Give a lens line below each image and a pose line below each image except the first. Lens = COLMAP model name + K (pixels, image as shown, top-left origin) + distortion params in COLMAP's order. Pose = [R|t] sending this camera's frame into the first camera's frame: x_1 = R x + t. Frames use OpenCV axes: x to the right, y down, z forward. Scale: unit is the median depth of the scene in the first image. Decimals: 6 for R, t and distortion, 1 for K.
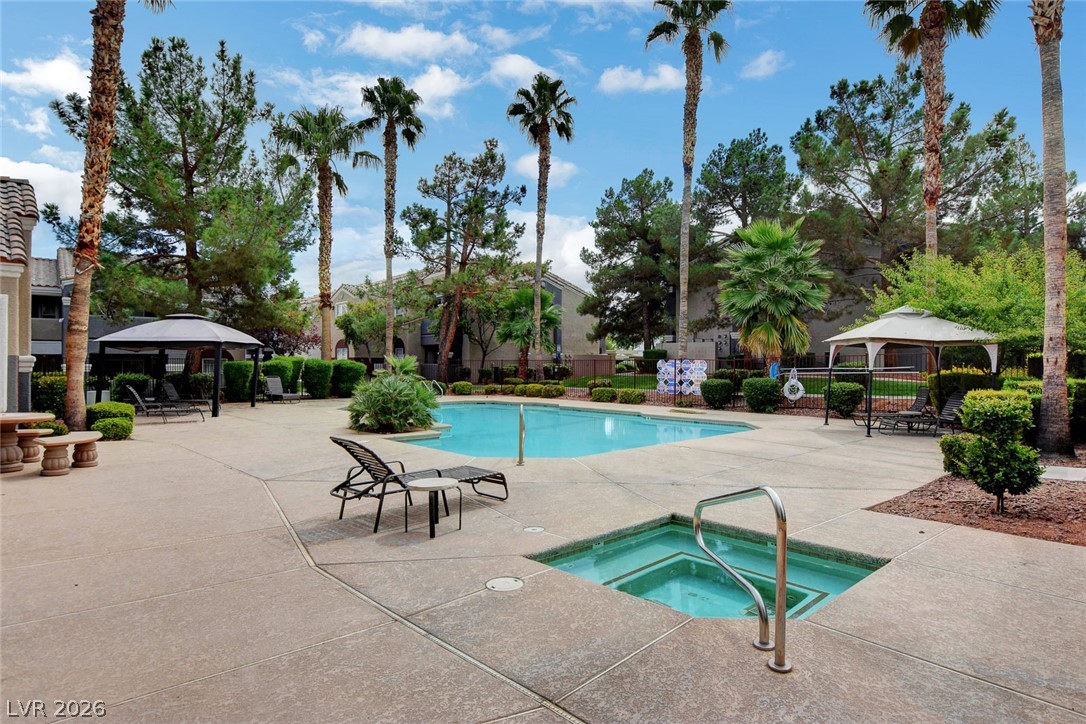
lens RADIAL K [[623.3, 0, 543.0], [0, 623.3, 362.0], [0, 0, 1]] dist [-0.003622, -0.000435]
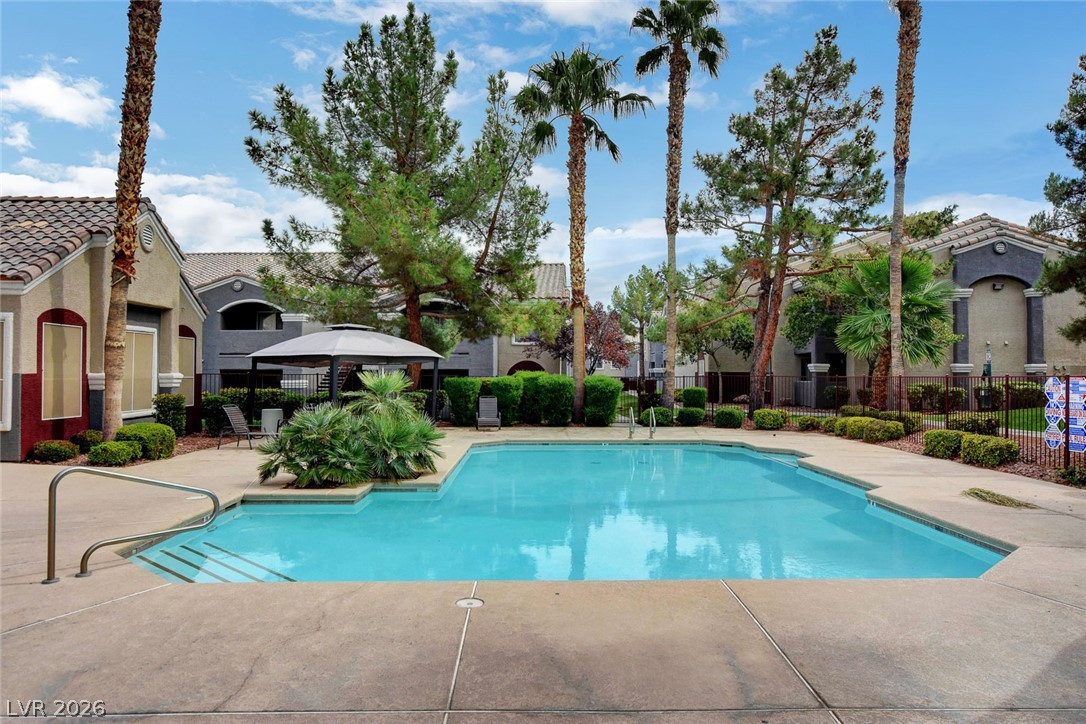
lens RADIAL K [[757.9, 0, 543.0], [0, 757.9, 362.0], [0, 0, 1]] dist [-0.045909, -0.001112]
pose [[0.743846, -0.013229, -0.668220, 0.417495], [-0.001465, 0.999769, -0.021424, -0.003560], [0.668349, 0.016915, 0.743655, 0.505345]]
